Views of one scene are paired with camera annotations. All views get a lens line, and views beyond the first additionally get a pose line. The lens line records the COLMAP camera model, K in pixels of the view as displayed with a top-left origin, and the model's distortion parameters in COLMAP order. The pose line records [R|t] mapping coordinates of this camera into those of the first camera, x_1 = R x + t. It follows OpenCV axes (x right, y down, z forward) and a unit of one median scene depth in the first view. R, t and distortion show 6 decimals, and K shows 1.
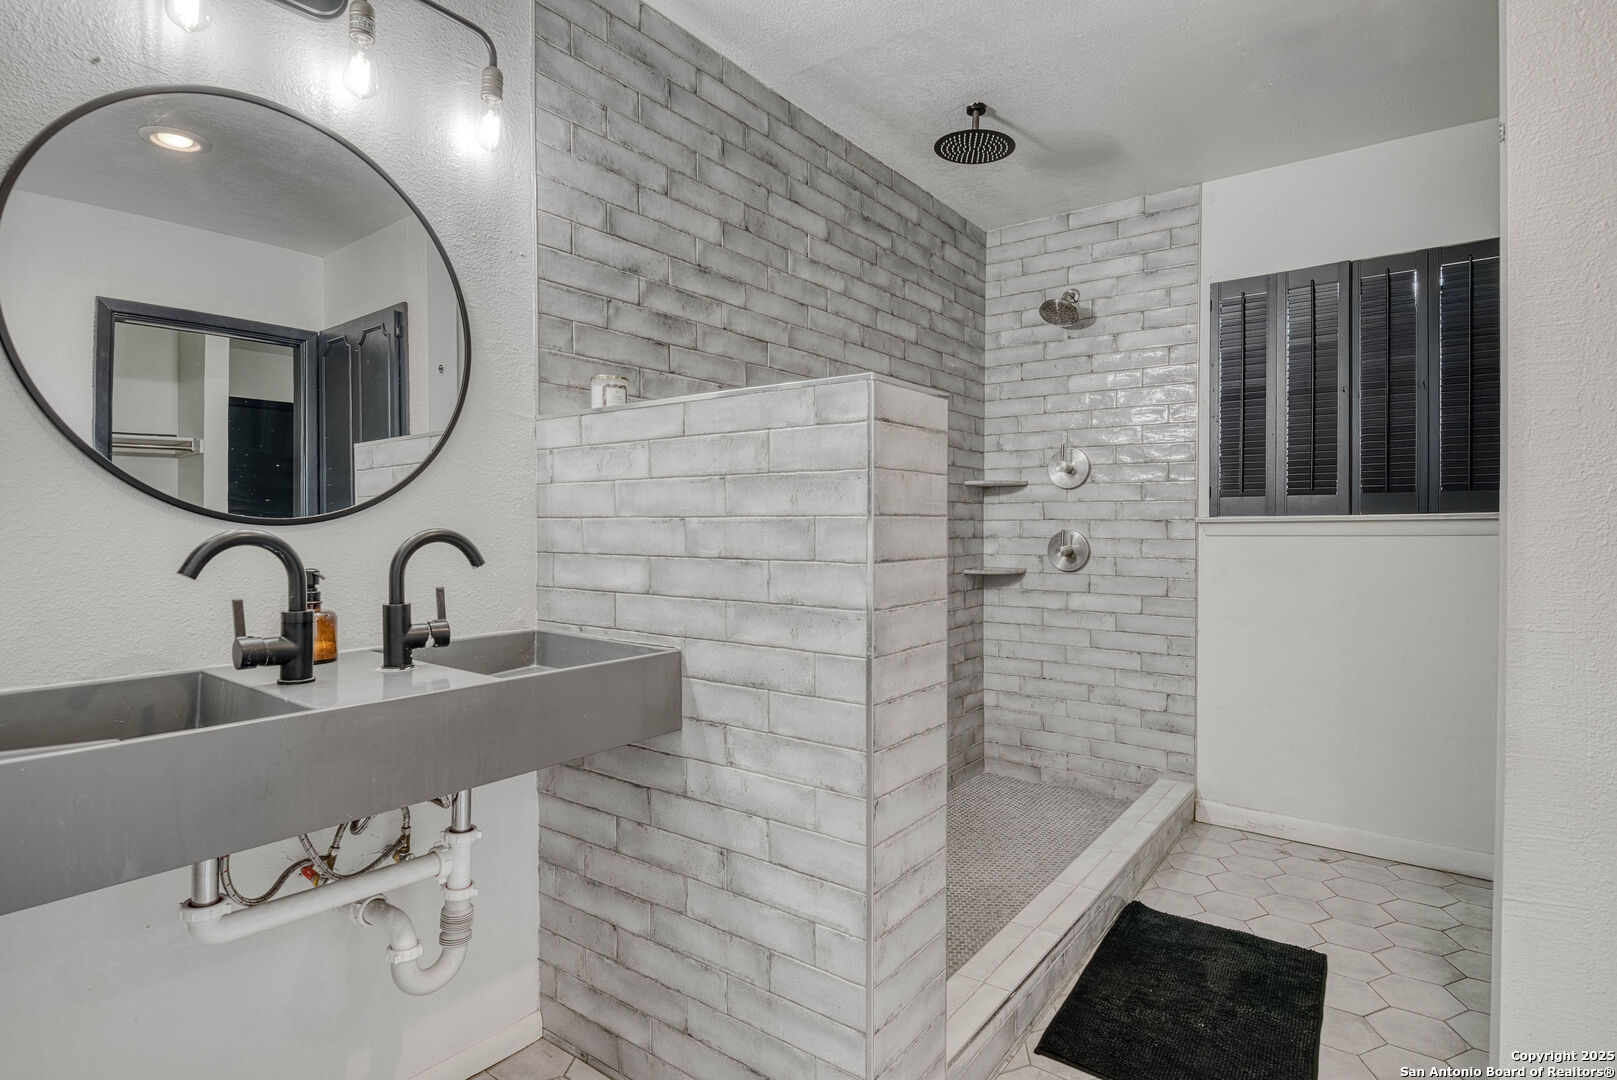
lens RADIAL K [[837.5, 0, 808.5], [0, 837.5, 540.0], [0, 0, 1]] dist [-0.000091, -0.000008]
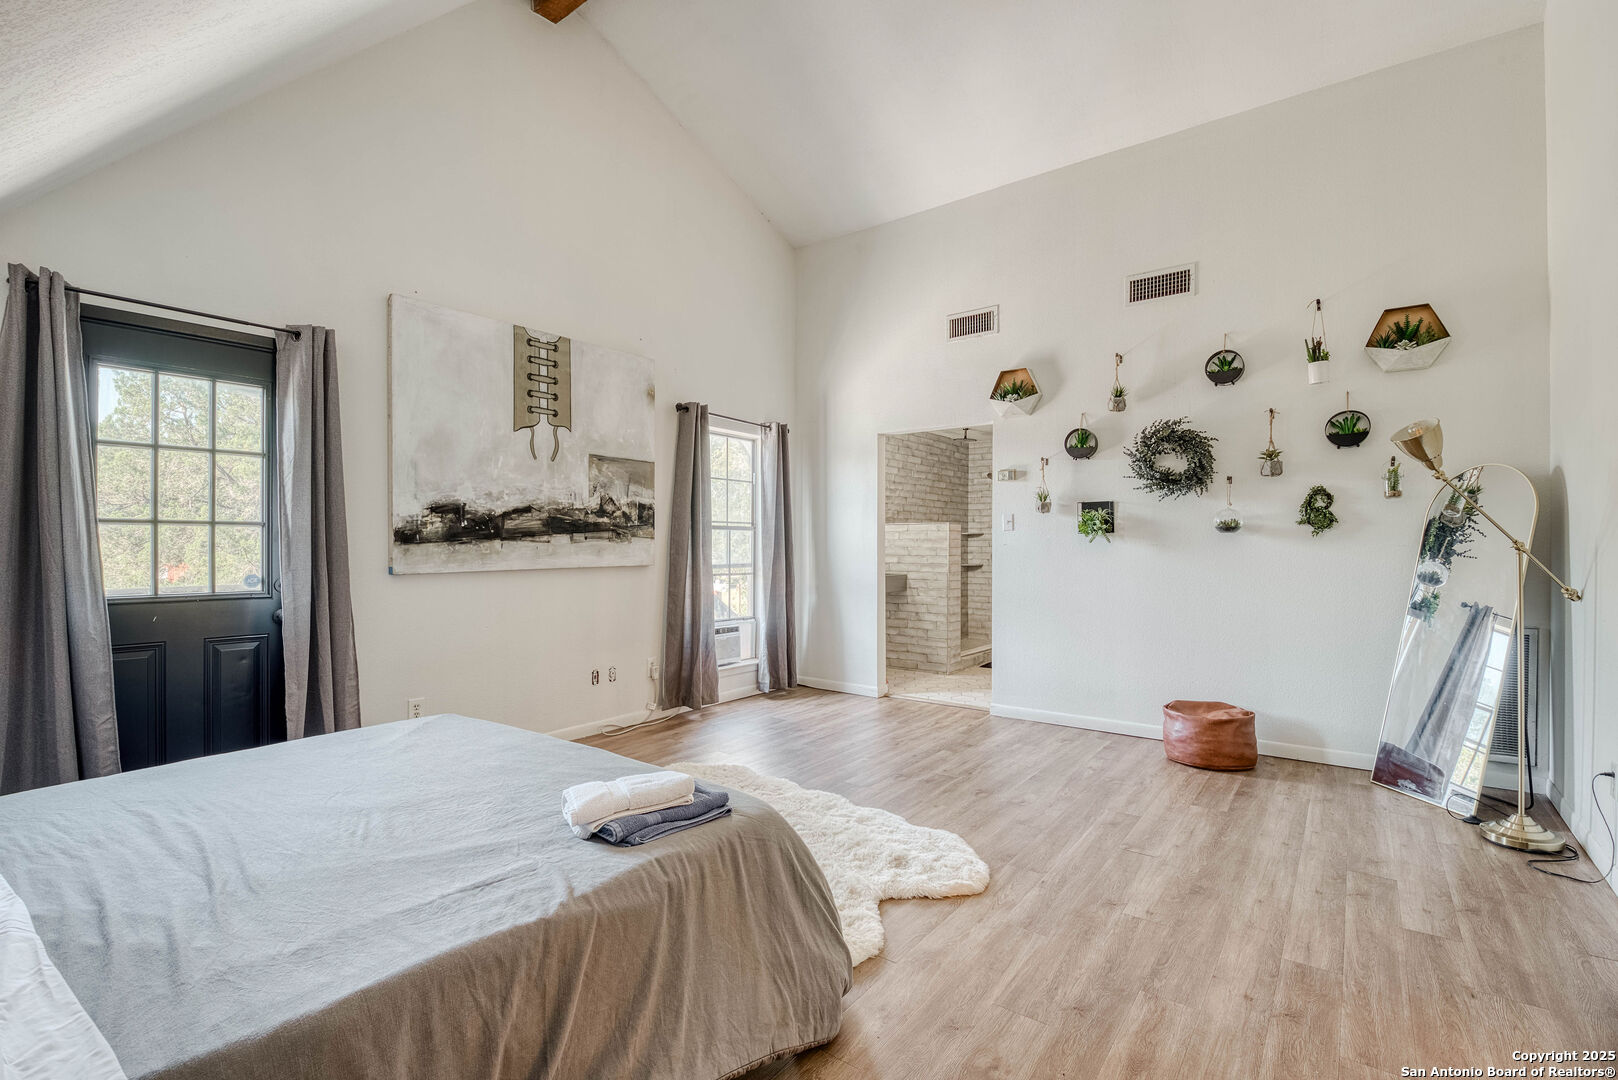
lens RADIAL K [[757.7, 0, 809.0], [0, 757.7, 540.0], [0, 0, 1]] dist [0.000142, 0.000042]
pose [[0.999992, 0.003047, -0.002496, -0.352777], [-0.003106, 0.999704, -0.024149, 0.019089], [0.002422, 0.024156, 0.999705, -1.711289]]
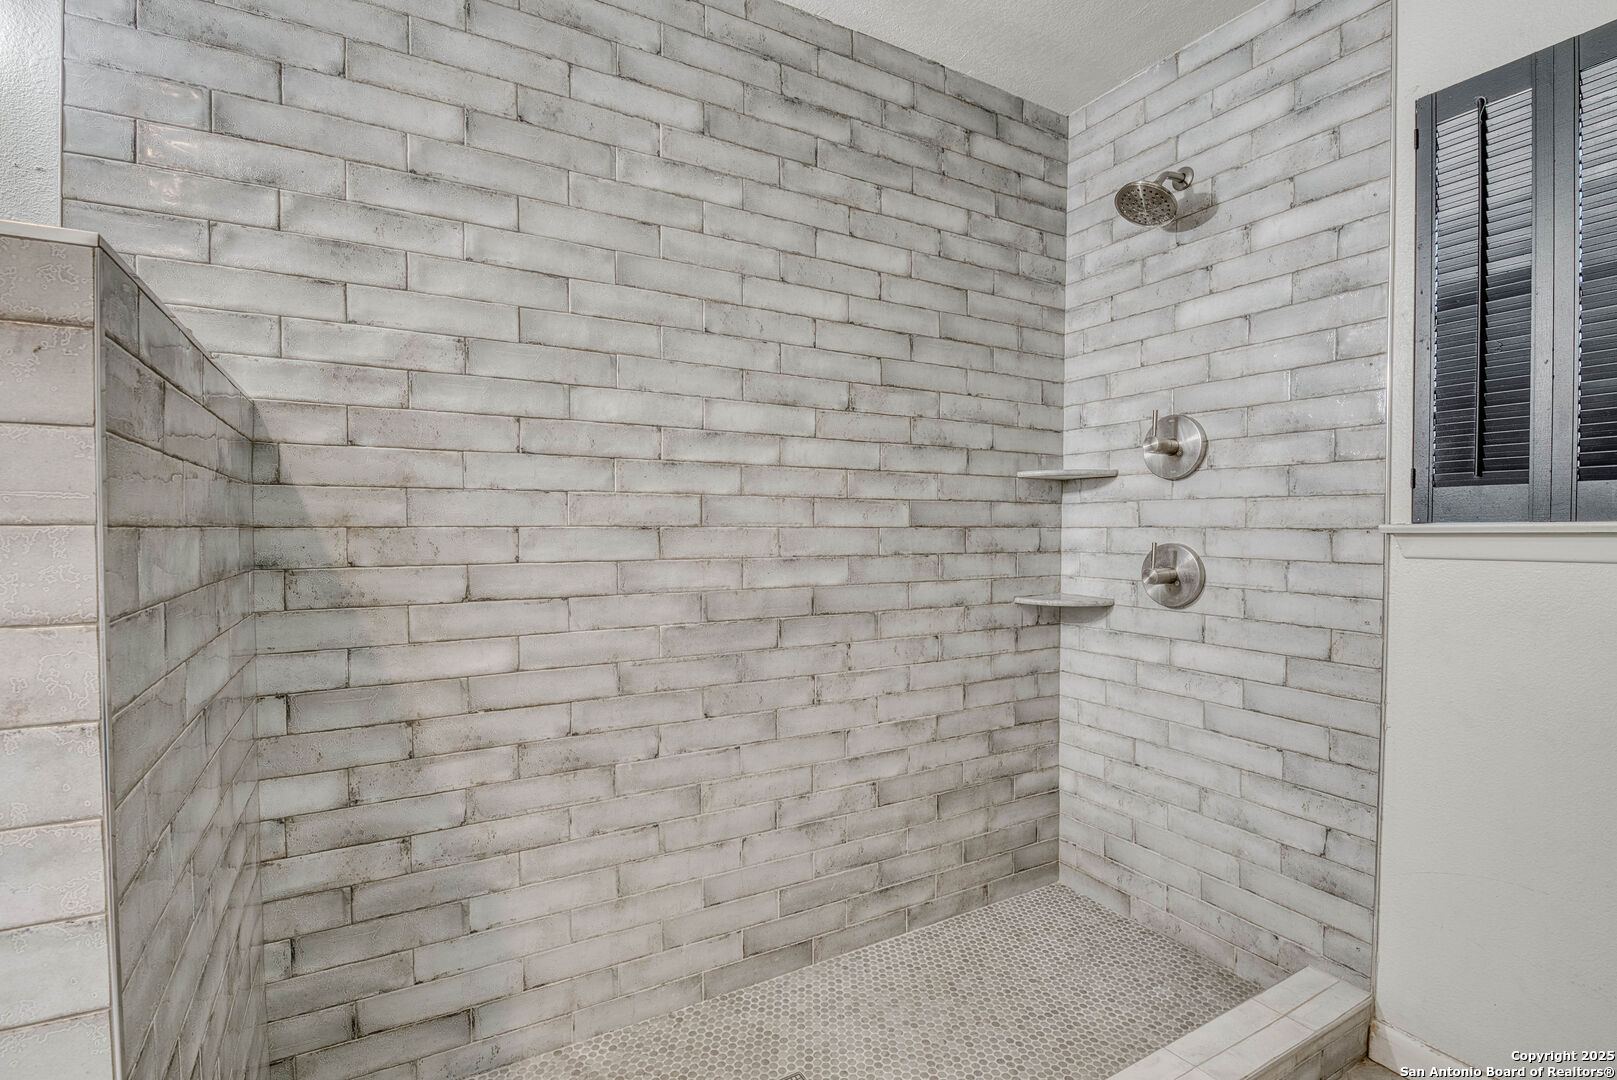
lens RADIAL K [[753.7, 0, 805.2], [0, 753.7, 547.8], [0, 0, 1]] dist [-0.000565, -0.012978]
pose [[0.915774, 0.014115, -0.401446, 0.303110], [-0.011364, 0.999893, 0.009233, -0.011208], [0.401533, -0.003893, 0.915836, 0.377654]]
